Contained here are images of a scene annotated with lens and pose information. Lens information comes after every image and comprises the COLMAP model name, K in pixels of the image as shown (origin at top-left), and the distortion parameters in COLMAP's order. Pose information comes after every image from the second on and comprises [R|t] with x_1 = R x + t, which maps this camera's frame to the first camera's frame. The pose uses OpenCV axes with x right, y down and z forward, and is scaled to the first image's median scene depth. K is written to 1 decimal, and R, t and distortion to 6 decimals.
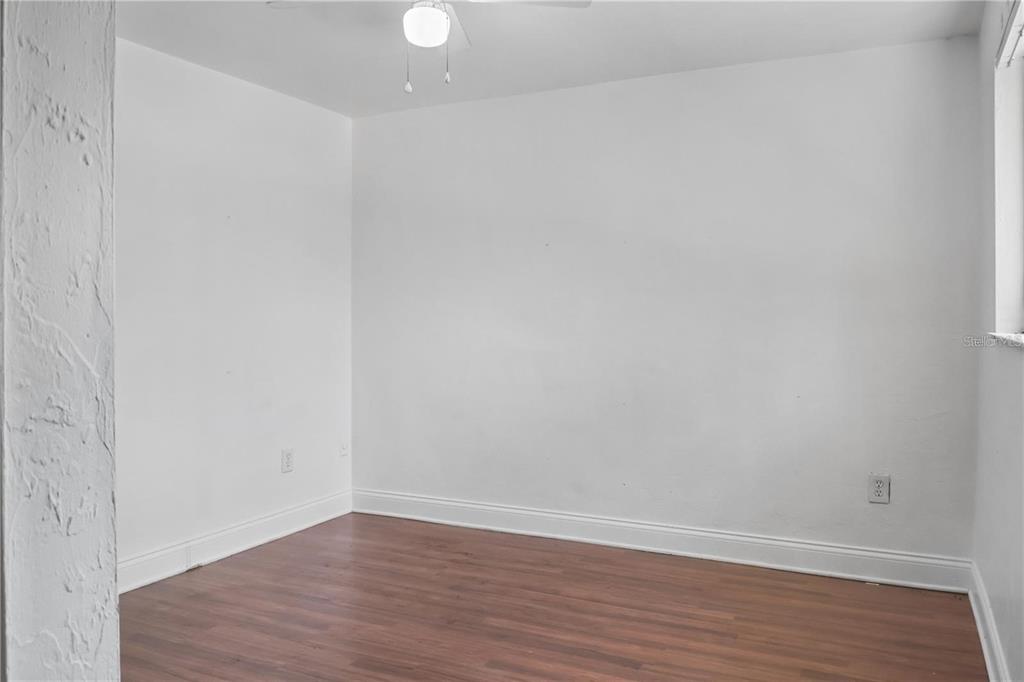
lens RADIAL K [[770.7, 0, 511.9], [0, 770.7, 341.3], [0, 0, 1]] dist [-0.019489, -0.004422]
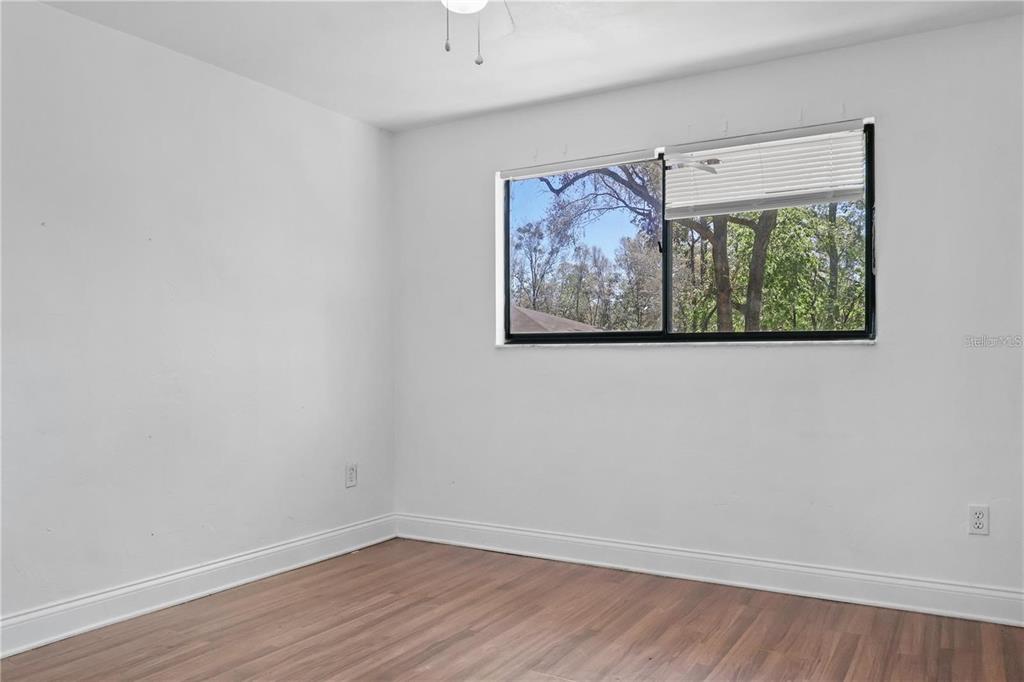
lens RADIAL K [[770.7, 0, 512.1], [0, 770.7, 341.3], [0, 0, 1]] dist [-0.019489, -0.004422]
pose [[0.062605, 0.021871, 0.997799, -0.830845], [0.019596, 0.999540, -0.023139, 0.004934], [-0.997846, 0.021001, 0.062148, 0.696351]]
